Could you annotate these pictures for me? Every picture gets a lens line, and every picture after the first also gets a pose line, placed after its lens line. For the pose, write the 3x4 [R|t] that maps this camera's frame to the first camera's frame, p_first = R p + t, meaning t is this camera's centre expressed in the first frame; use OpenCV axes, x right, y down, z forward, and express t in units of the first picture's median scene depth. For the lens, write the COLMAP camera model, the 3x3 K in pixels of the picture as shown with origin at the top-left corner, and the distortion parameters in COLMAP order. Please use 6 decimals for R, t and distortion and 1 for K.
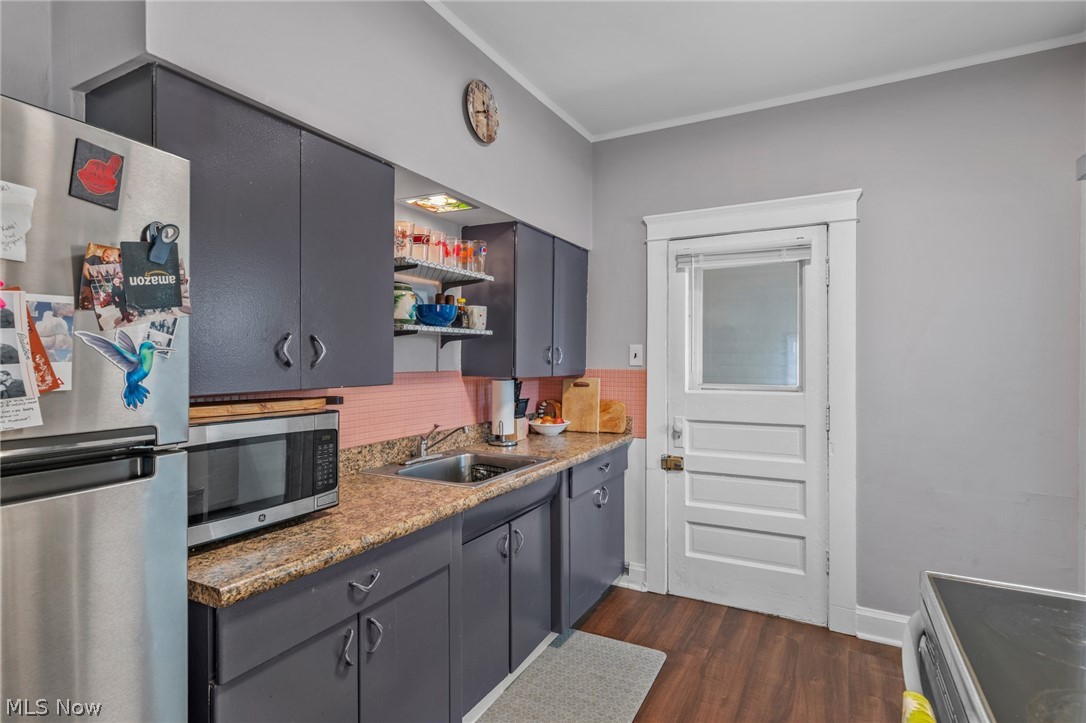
lens RADIAL K [[553.4, 0, 543.0], [0, 553.4, 361.5], [0, 0, 1]] dist [-0.001715, 0.000021]
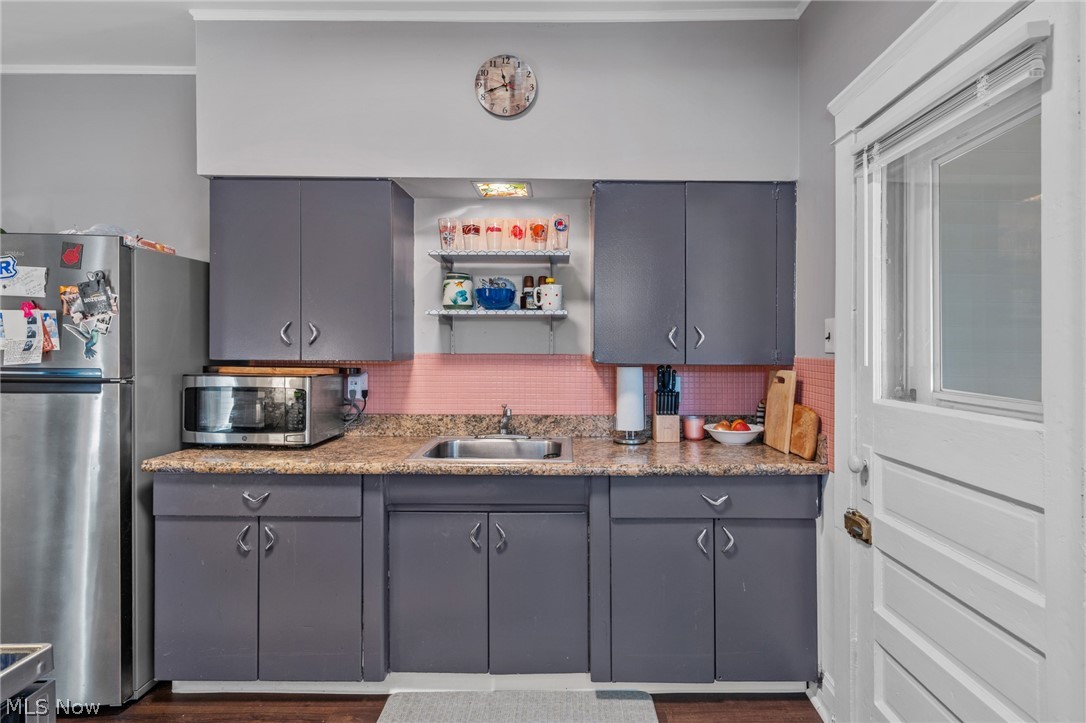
lens RADIAL K [[544.9, 0, 545.7], [0, 544.9, 349.9], [0, 0, 1]] dist [-0.003331, -0.000219]
pose [[0.469000, 0.007473, -0.883167, 0.807961], [-0.011464, 0.999931, 0.002373, 0.008970], [0.883124, 0.009011, 0.469054, 0.648447]]
